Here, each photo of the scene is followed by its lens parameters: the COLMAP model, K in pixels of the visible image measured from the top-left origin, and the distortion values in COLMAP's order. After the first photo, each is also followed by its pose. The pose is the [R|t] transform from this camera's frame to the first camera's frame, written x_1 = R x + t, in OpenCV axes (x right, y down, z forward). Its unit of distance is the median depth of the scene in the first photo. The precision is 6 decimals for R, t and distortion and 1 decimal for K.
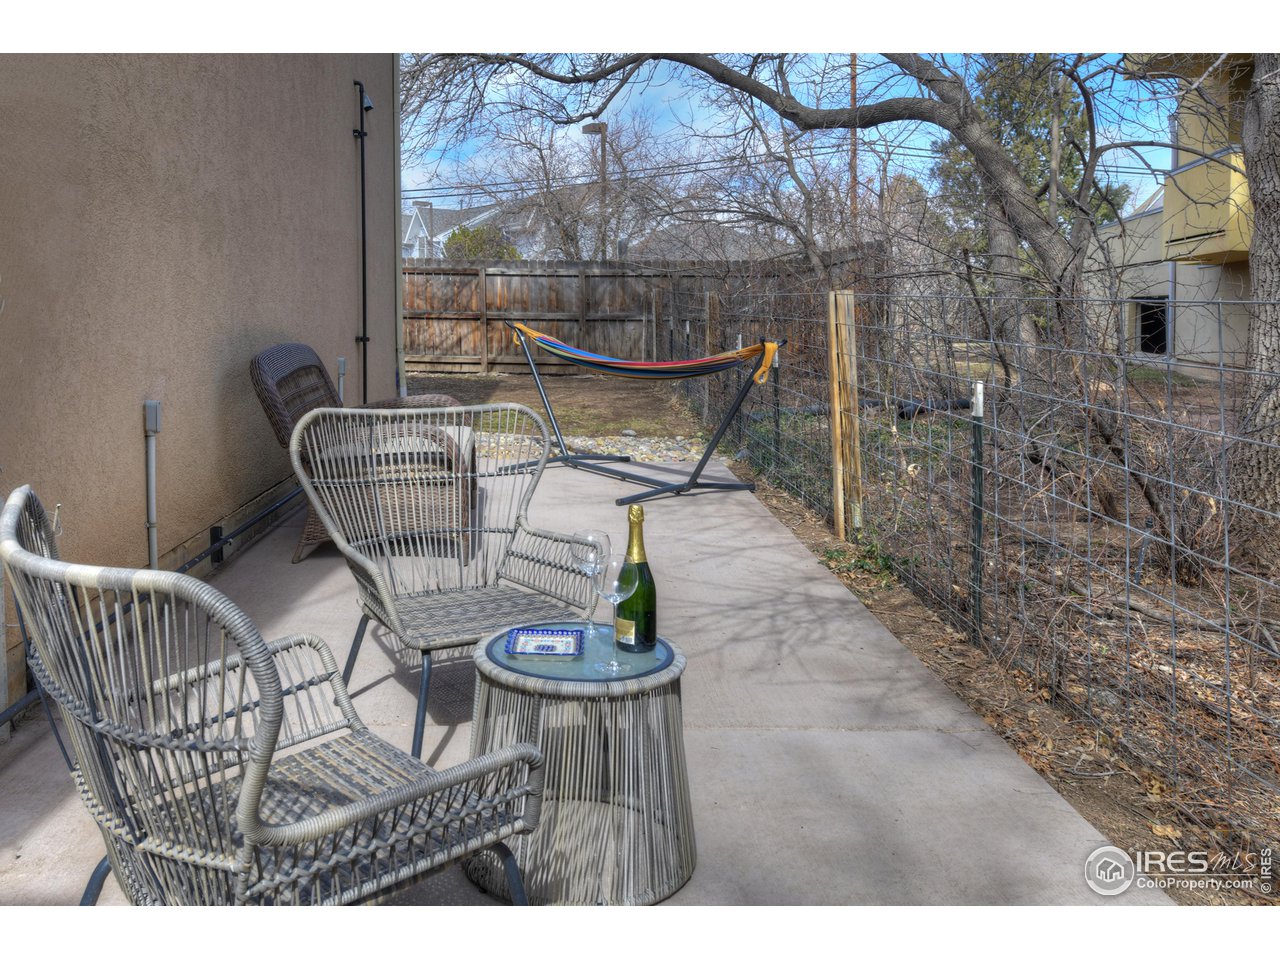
lens RADIAL K [[1240.0, 0, 640.0], [0, 1240.0, 480.0], [0, 0, 1]] dist [0.031131, 0.001352]
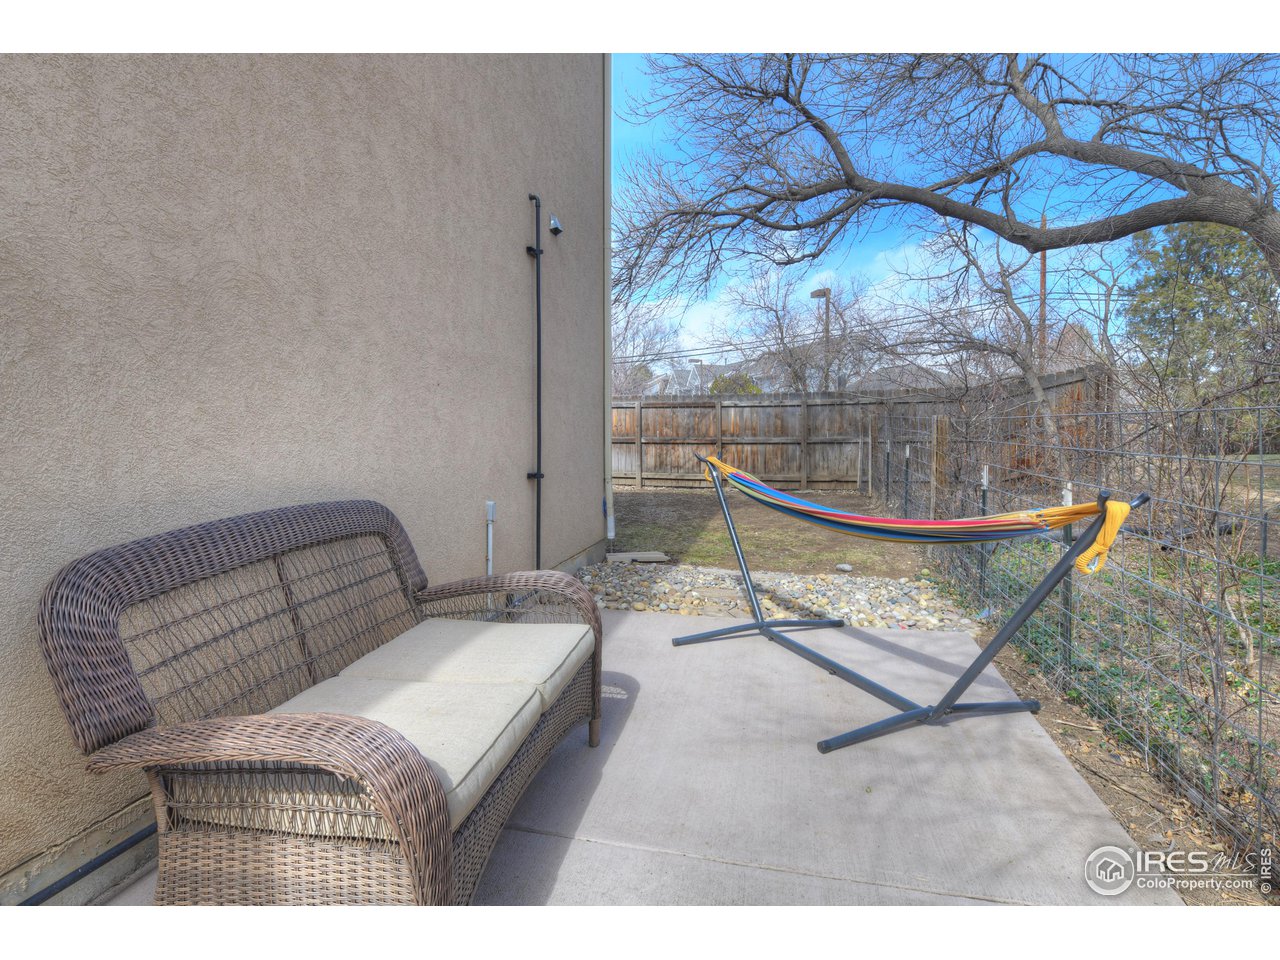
lens RADIAL K [[688.3, 0, 640.0], [0, 688.3, 480.0], [0, 0, 1]] dist [0.053960, 0.000631]
pose [[0.954802, 0.004587, -0.297207, -0.000989], [-0.024140, 0.997775, -0.062152, -0.051092], [0.296260, 0.066518, 0.952788, 0.344277]]
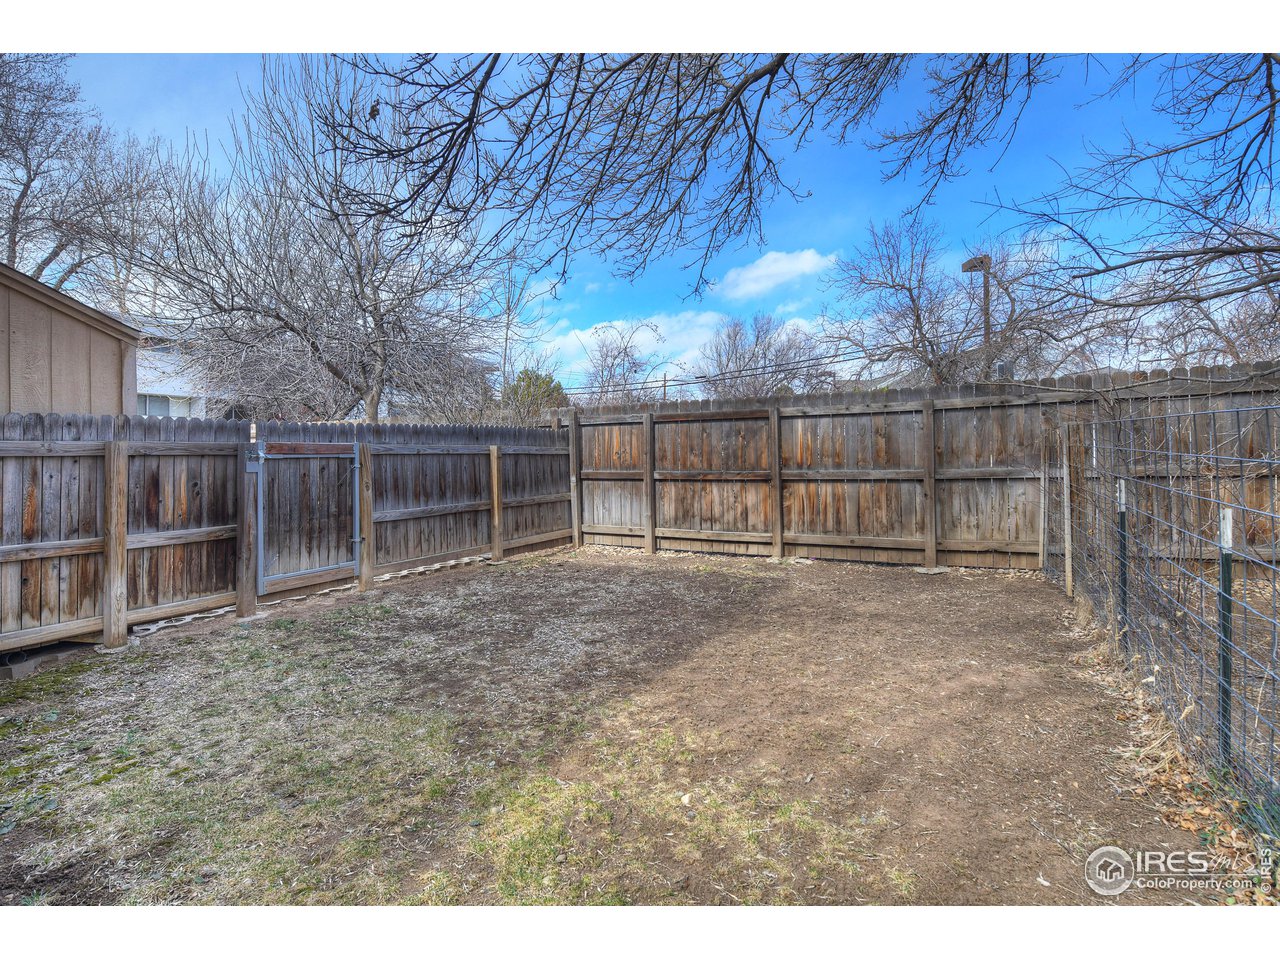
lens RADIAL K [[651.9, 0, 663.5], [0, 651.9, 476.0], [0, 0, 1]] dist [-0.002227, -0.000414]
pose [[0.868388, -0.014695, -0.495668, -0.000217], [-0.037438, 0.994765, -0.095081, -0.094922], [0.494470, 0.101124, 0.863292, 0.651273]]
